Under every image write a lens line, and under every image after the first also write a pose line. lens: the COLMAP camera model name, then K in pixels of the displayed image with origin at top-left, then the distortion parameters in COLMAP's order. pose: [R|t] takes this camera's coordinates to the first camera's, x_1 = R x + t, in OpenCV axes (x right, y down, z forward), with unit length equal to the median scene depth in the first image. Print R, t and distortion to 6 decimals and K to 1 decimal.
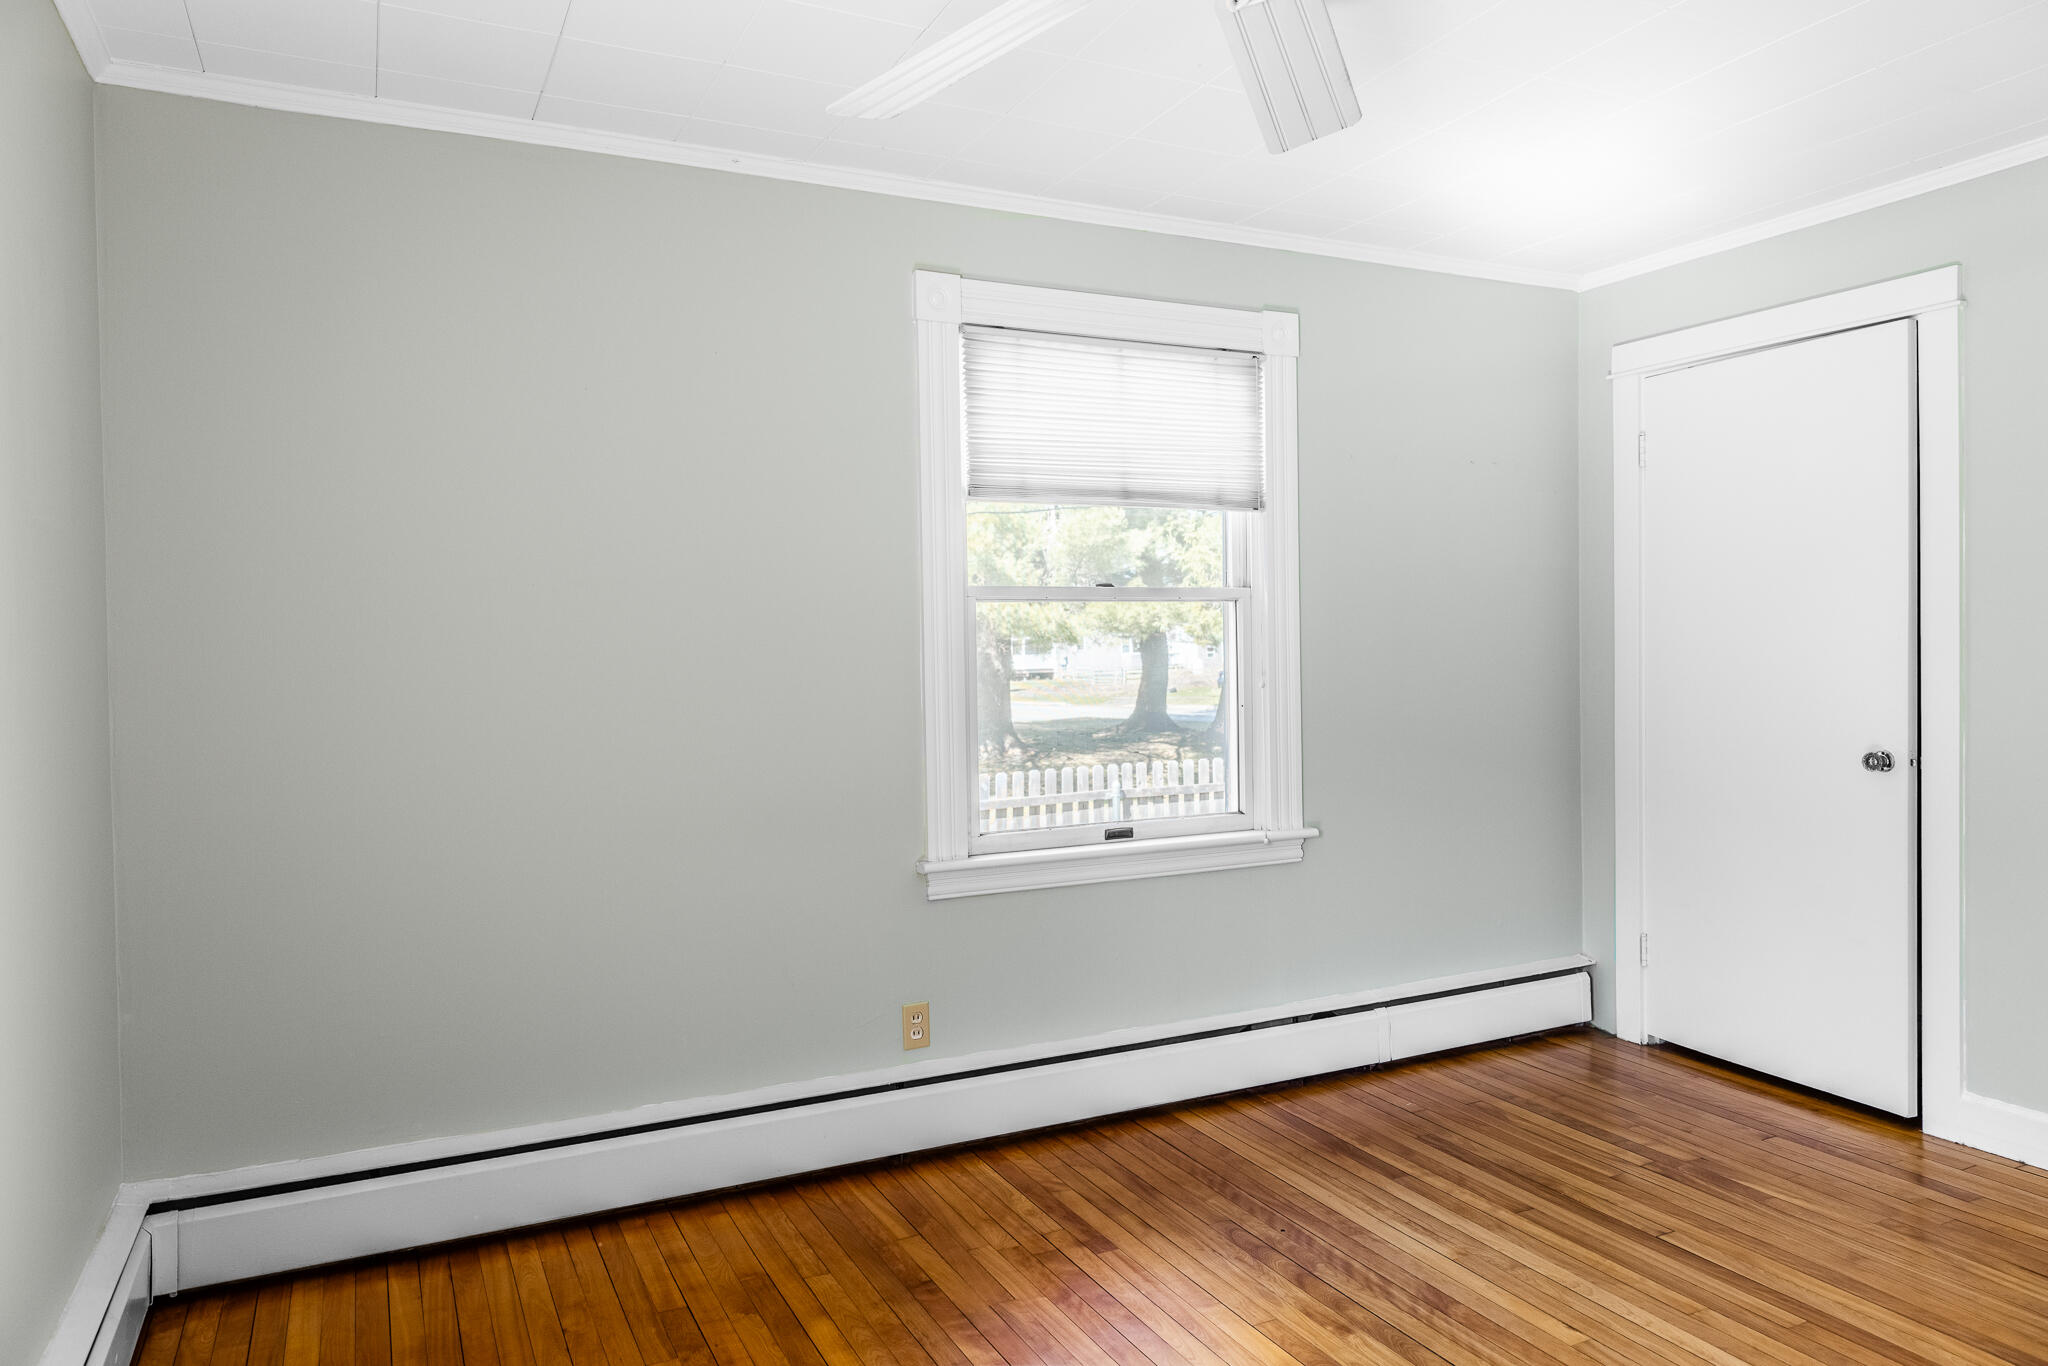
lens RADIAL K [[1377.8, 0, 1024.0], [0, 1377.8, 683.0], [0, 0, 1]] dist [0.002920, 0.000667]
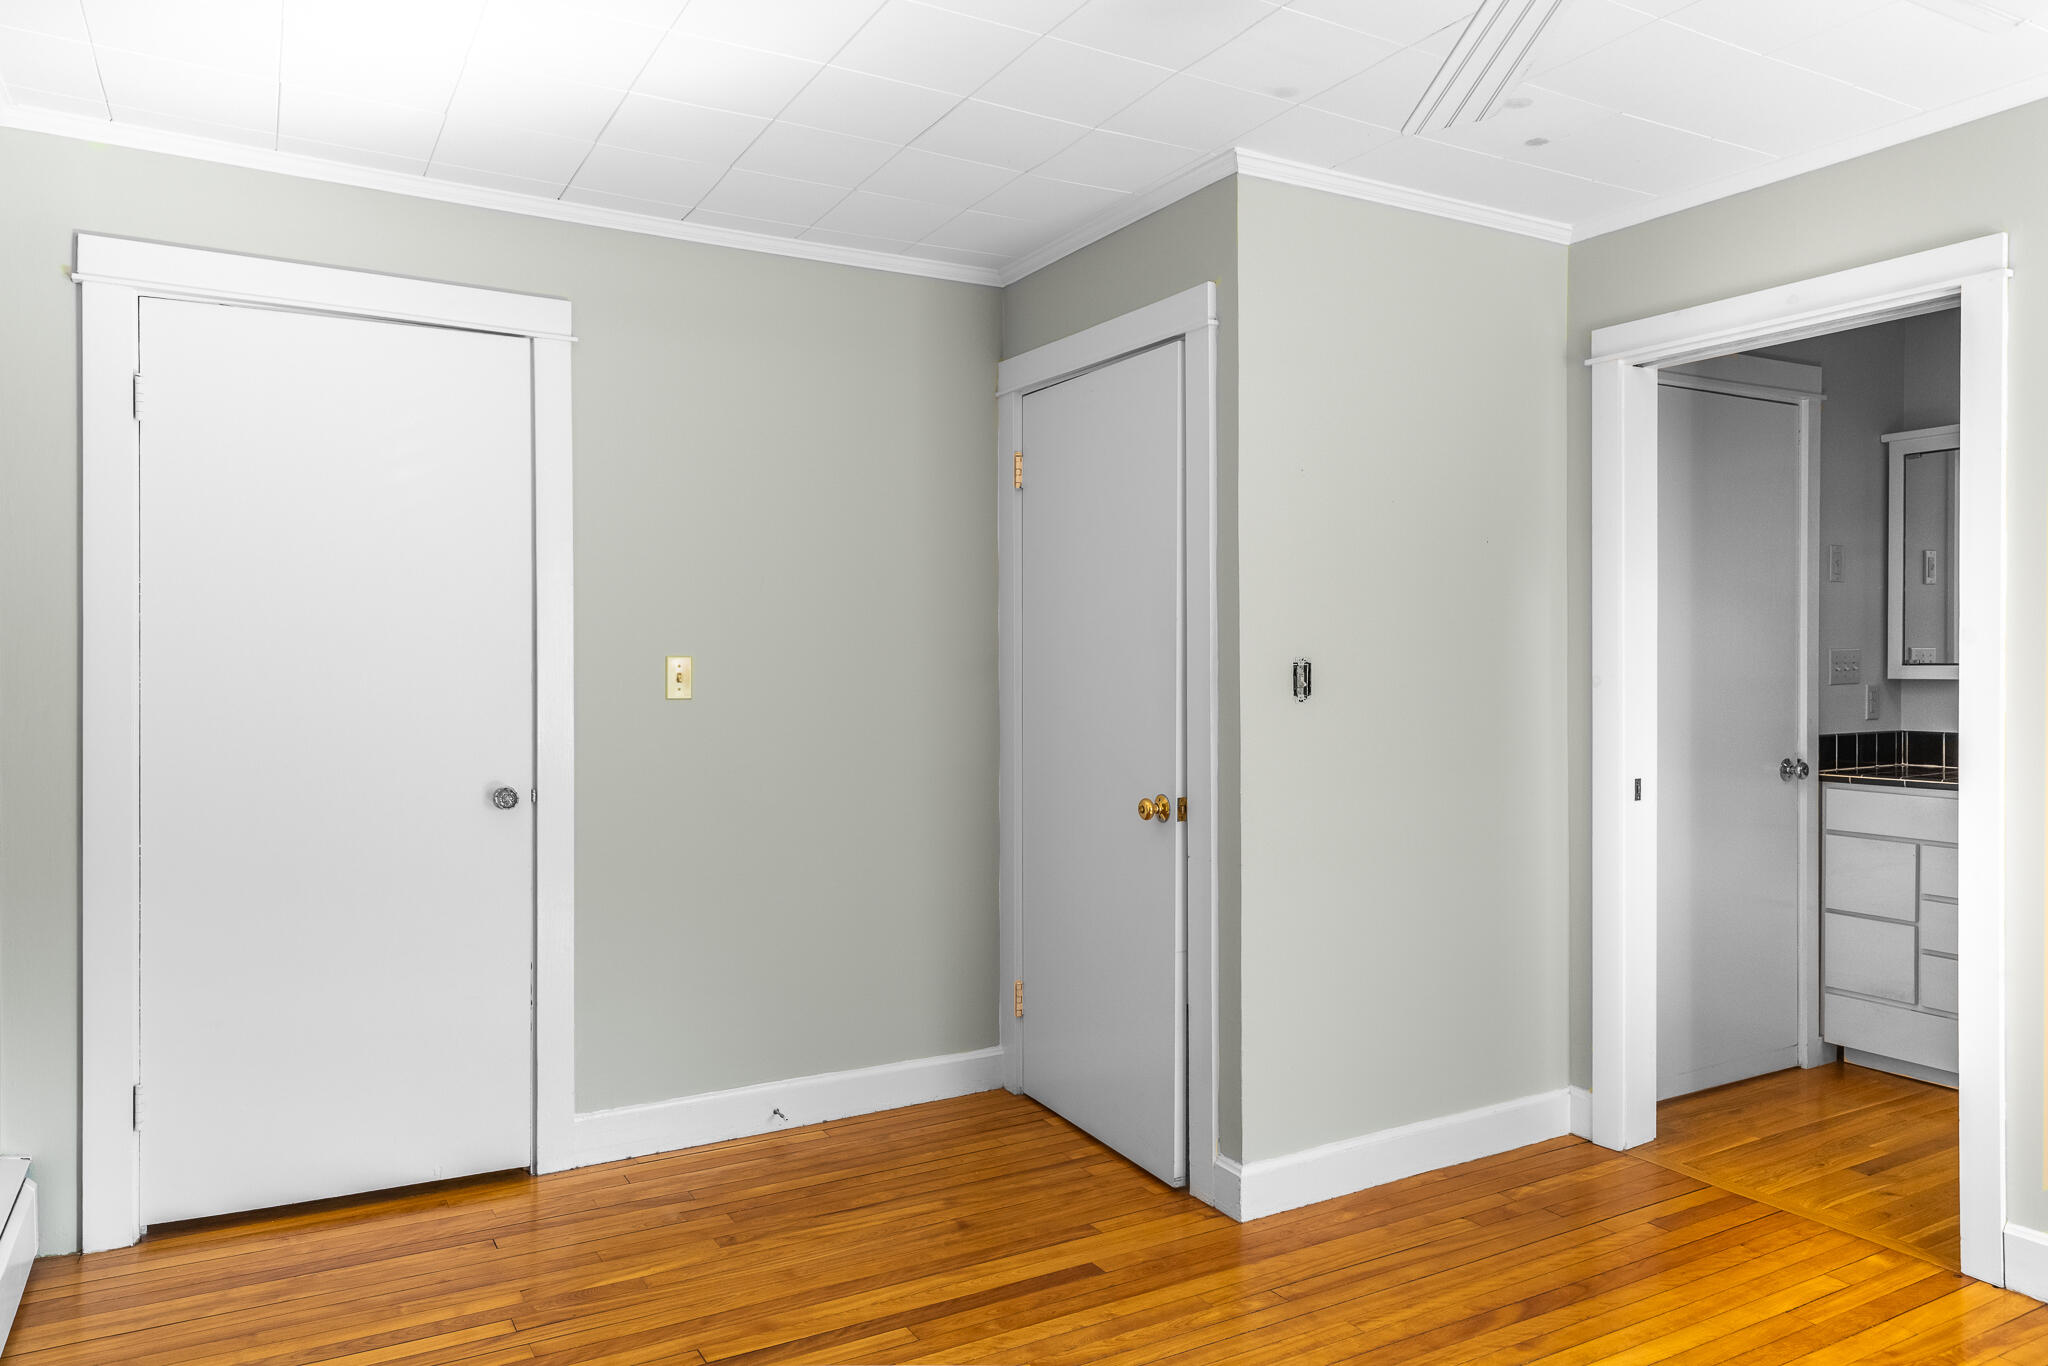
lens RADIAL K [[1377.8, 0, 1024.0], [0, 1377.8, 683.0], [0, 0, 1]] dist [0.002920, 0.000667]
pose [[-0.072292, -0.000290, 0.997383, -0.357521], [0.029452, 0.999563, 0.002425, -0.014331], [-0.996949, 0.029550, -0.072252, 0.745219]]
